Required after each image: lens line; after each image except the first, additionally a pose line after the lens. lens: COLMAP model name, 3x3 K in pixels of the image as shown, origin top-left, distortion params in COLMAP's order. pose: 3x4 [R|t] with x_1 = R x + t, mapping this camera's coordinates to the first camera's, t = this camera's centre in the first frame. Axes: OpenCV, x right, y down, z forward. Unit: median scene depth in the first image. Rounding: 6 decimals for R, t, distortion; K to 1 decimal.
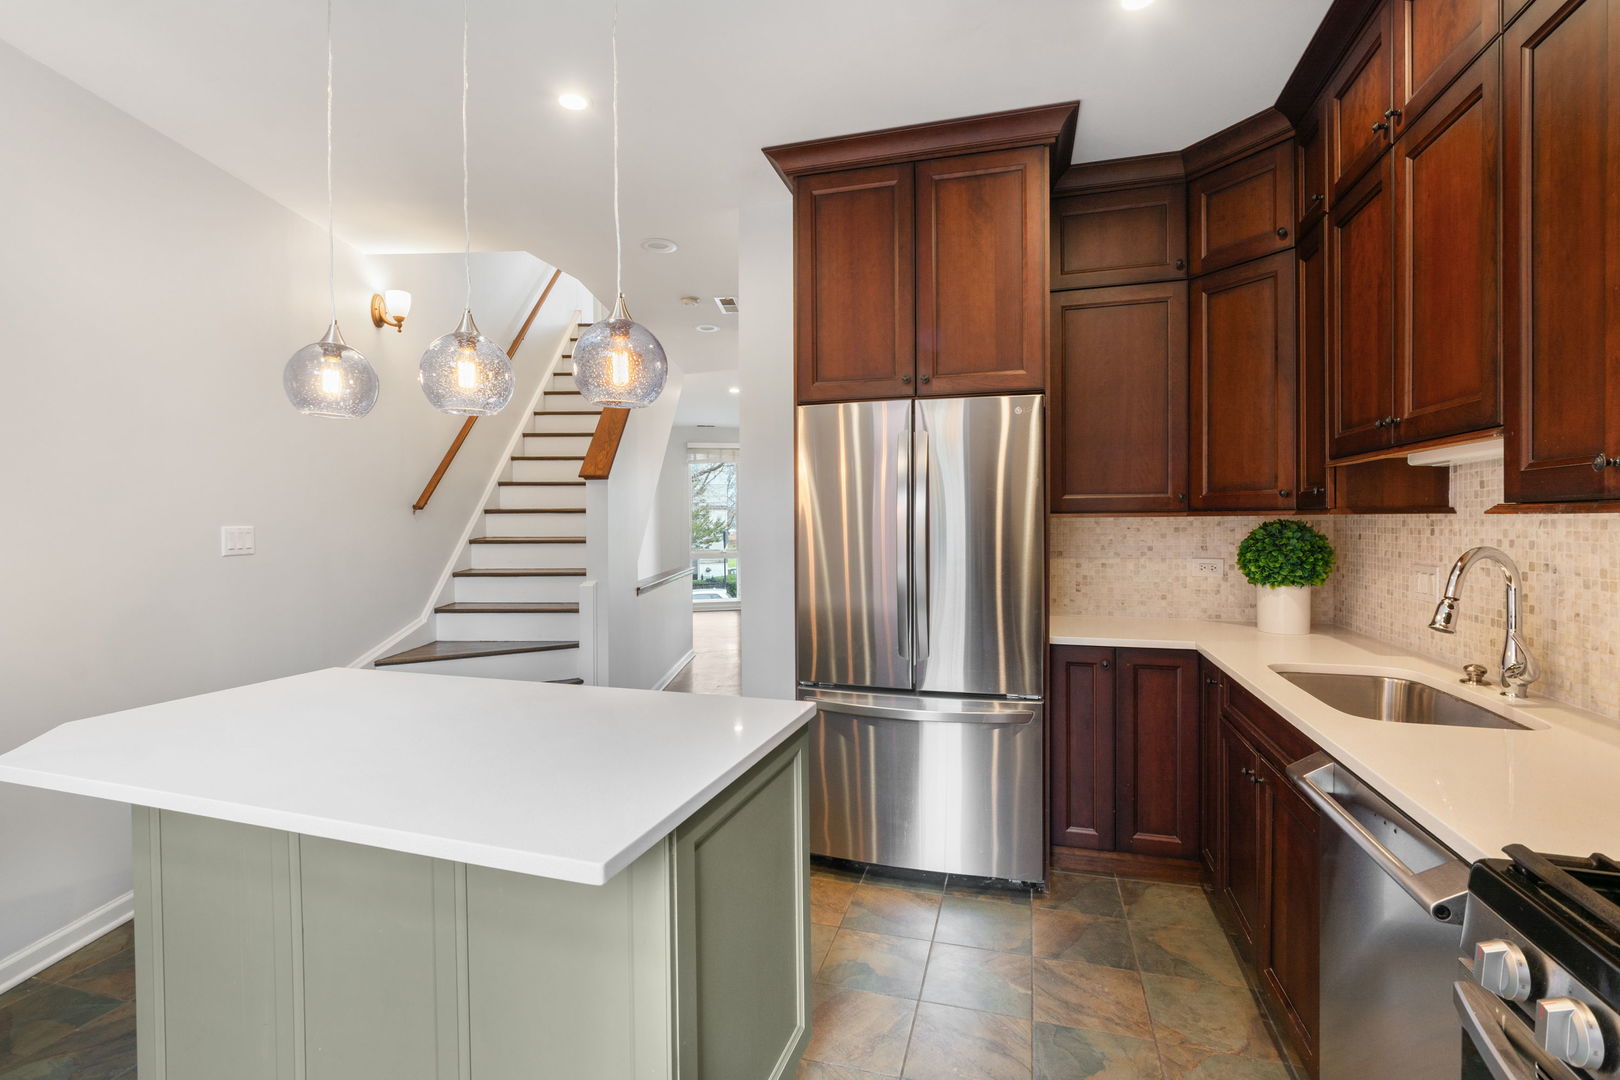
lens RADIAL K [[741.3, 0, 822.6], [0, 741.3, 534.1], [0, 0, 1]] dist [0.018622, -0.002680]
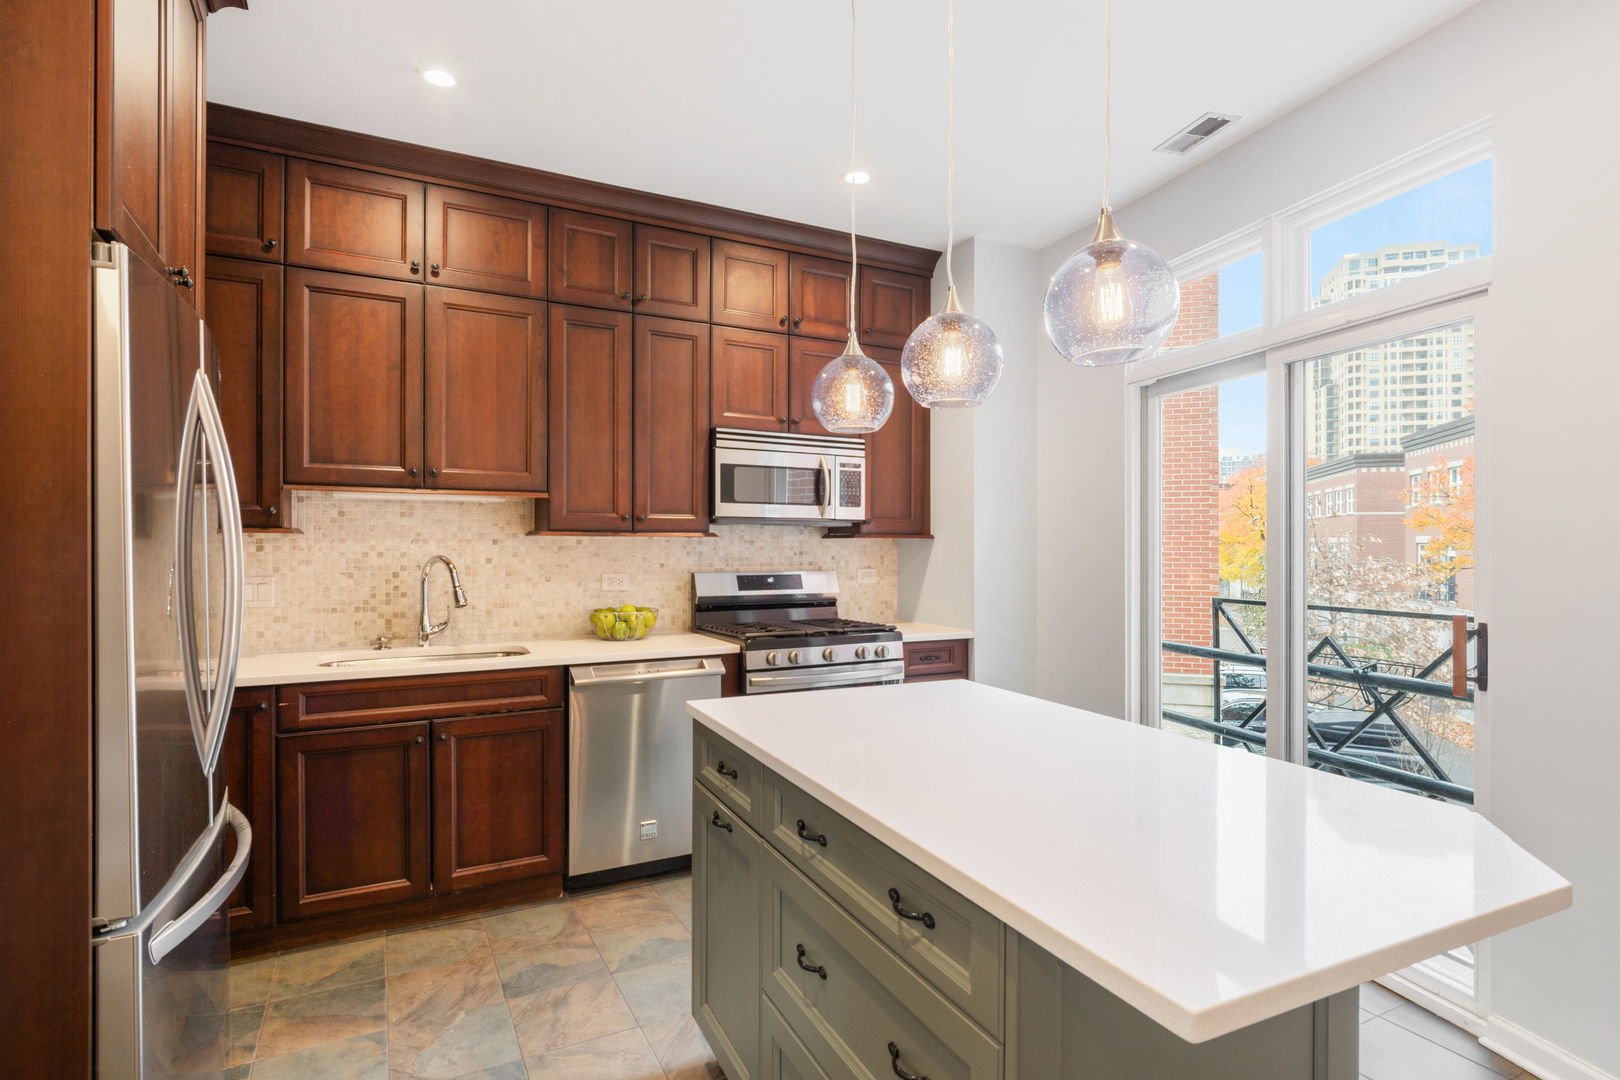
lens RADIAL K [[741.3, 0, 814.3], [0, 741.3, 545.1], [0, 0, 1]] dist [0.018622, -0.002680]
pose [[-0.666374, 0.010750, 0.745540, -0.753530], [0.018030, 0.999836, 0.001699, 0.006316], [-0.745400, 0.014575, -0.666458, 1.271648]]
